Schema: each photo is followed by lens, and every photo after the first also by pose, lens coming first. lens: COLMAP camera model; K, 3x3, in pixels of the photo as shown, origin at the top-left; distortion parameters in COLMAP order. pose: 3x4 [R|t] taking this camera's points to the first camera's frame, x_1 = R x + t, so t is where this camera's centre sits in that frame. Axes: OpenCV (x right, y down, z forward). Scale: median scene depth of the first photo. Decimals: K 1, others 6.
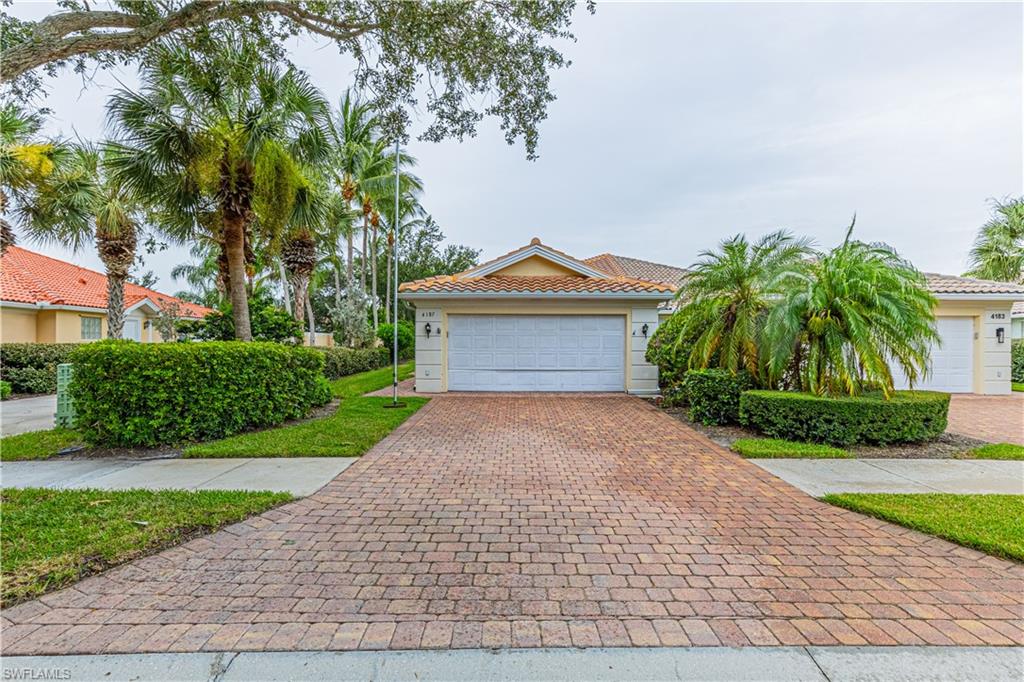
lens RADIAL K [[538.0, 0, 519.1], [0, 538.0, 340.9], [0, 0, 1]] dist [0.002934, -0.000466]
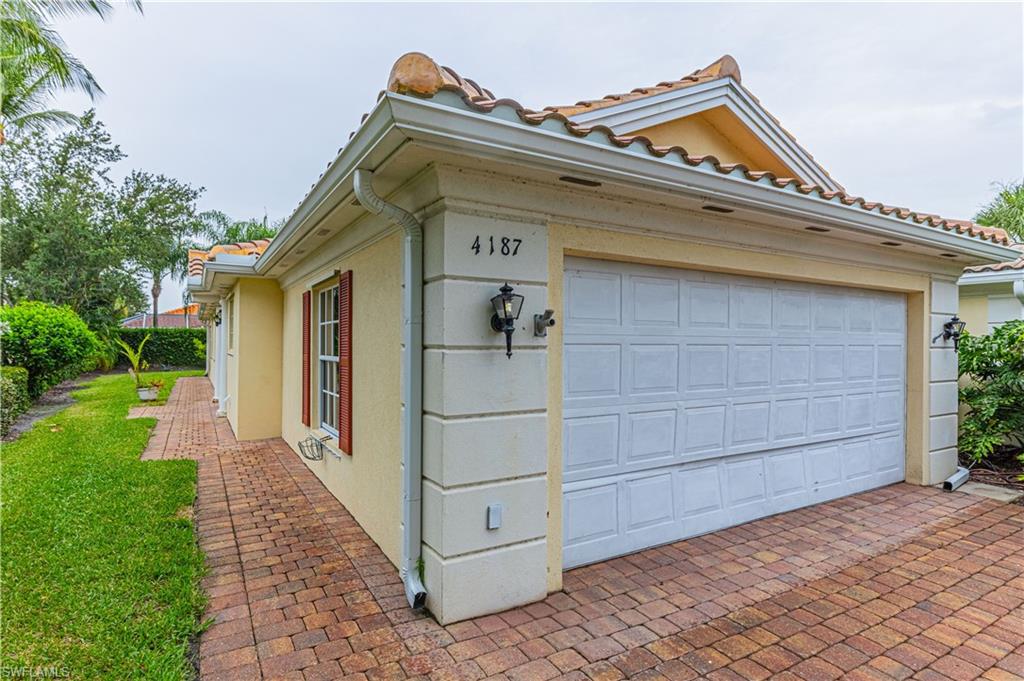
lens RADIAL K [[538.0, 0, 519.1], [0, 538.0, 340.4], [0, 0, 1]] dist [0.002934, -0.000466]
pose [[0.833440, 0.004773, 0.552590, -0.108685], [-0.006156, 0.999981, 0.000647, -0.004549], [-0.552576, -0.003941, 0.833453, 0.317687]]
